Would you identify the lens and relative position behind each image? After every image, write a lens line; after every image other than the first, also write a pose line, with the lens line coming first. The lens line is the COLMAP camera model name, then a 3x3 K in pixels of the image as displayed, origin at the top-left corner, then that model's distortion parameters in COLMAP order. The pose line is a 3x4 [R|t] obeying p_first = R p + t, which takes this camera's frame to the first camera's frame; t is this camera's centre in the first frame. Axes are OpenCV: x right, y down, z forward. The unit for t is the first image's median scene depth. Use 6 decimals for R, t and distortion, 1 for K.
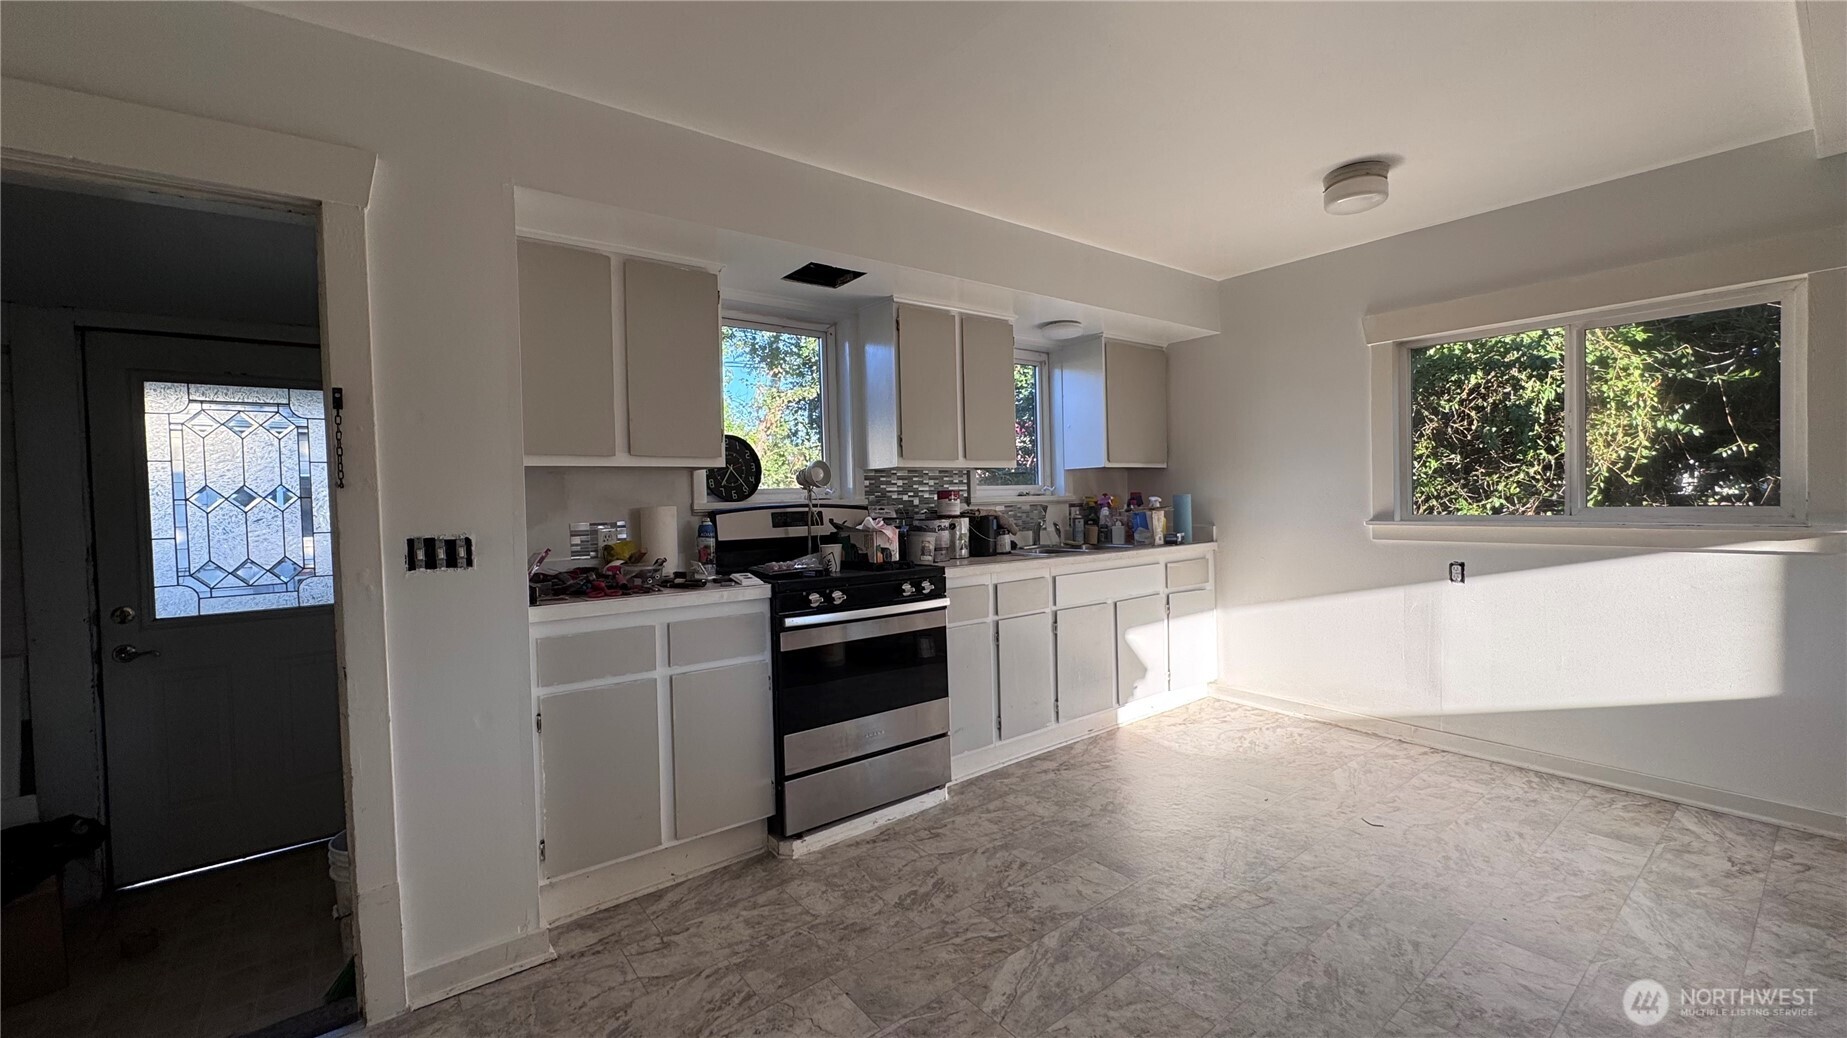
lens RADIAL K [[731.5, 0, 923.5], [0, 731.5, 519.0], [0, 0, 1]] dist [-0.000561, -0.000193]
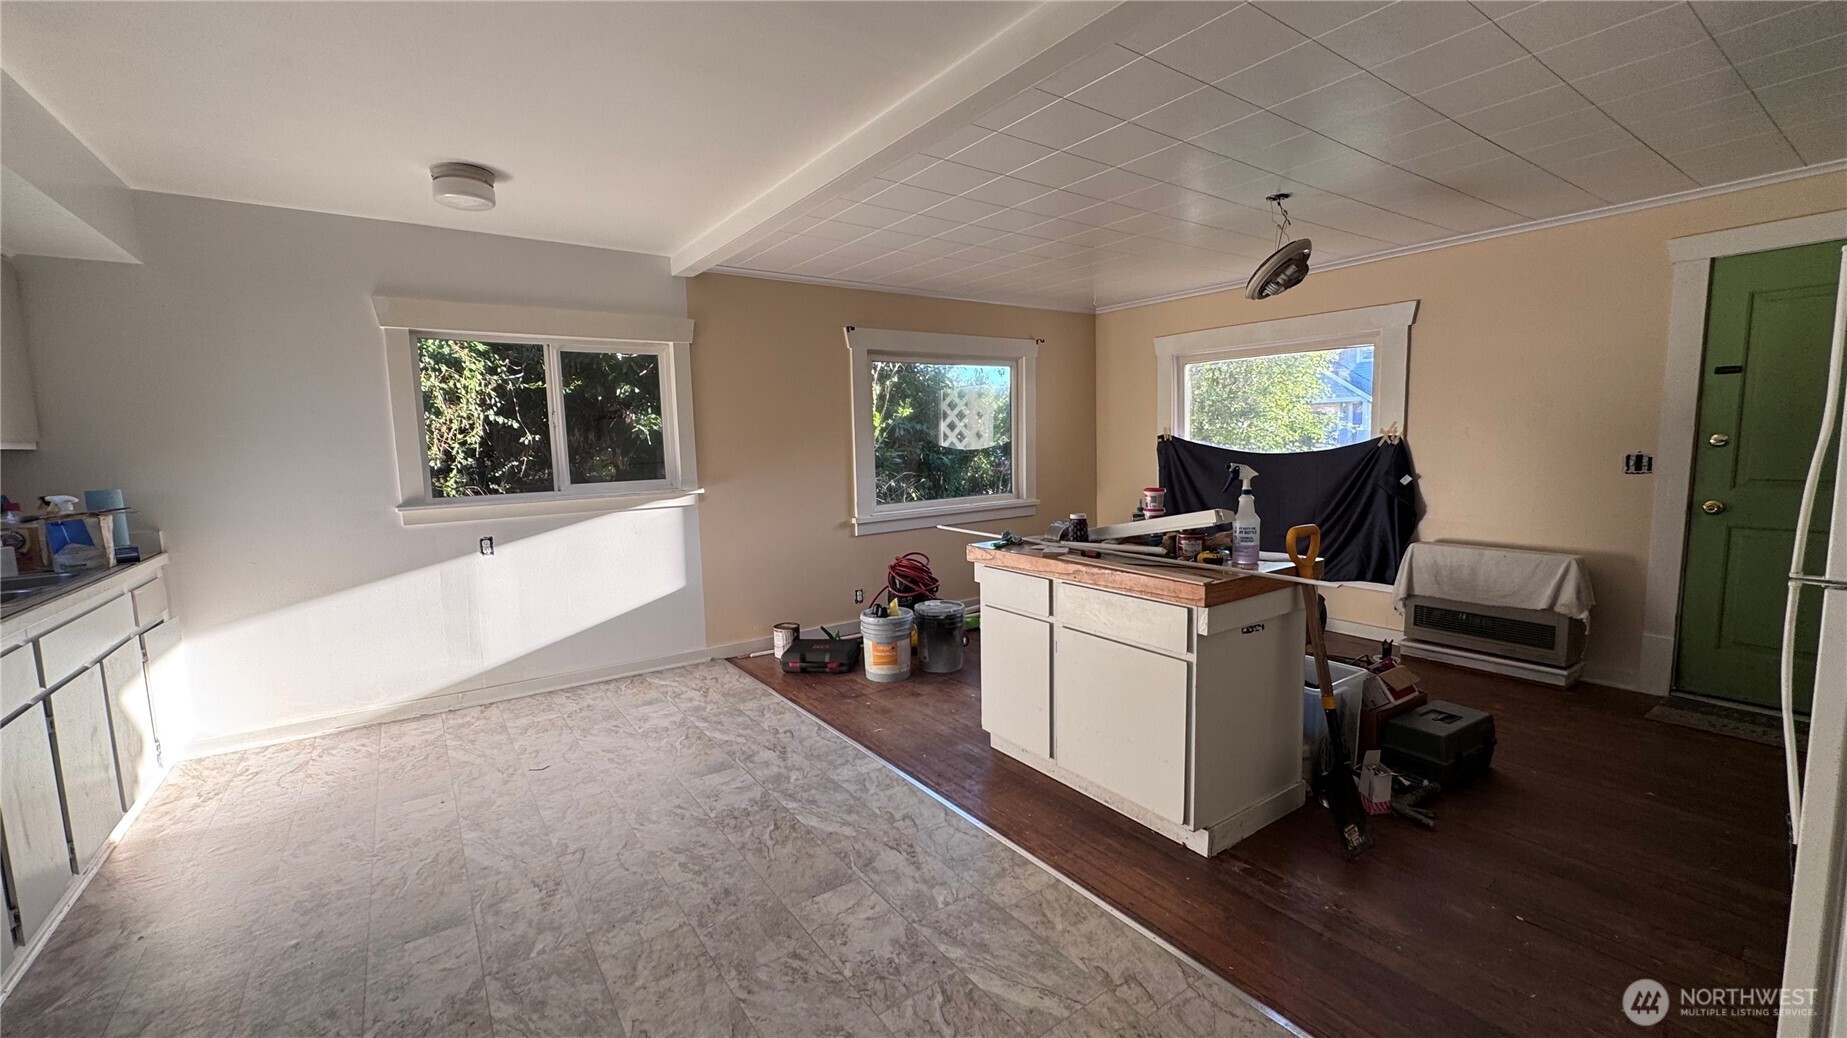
lens RADIAL K [[731.5, 0, 923.5], [0, 731.5, 519.0], [0, 0, 1]] dist [-0.000561, -0.000193]
pose [[0.046935, -0.088412, 0.994978, -0.371116], [0.053976, 0.994845, 0.085854, -0.030493], [-0.997439, 0.049675, 0.051465, 0.261224]]
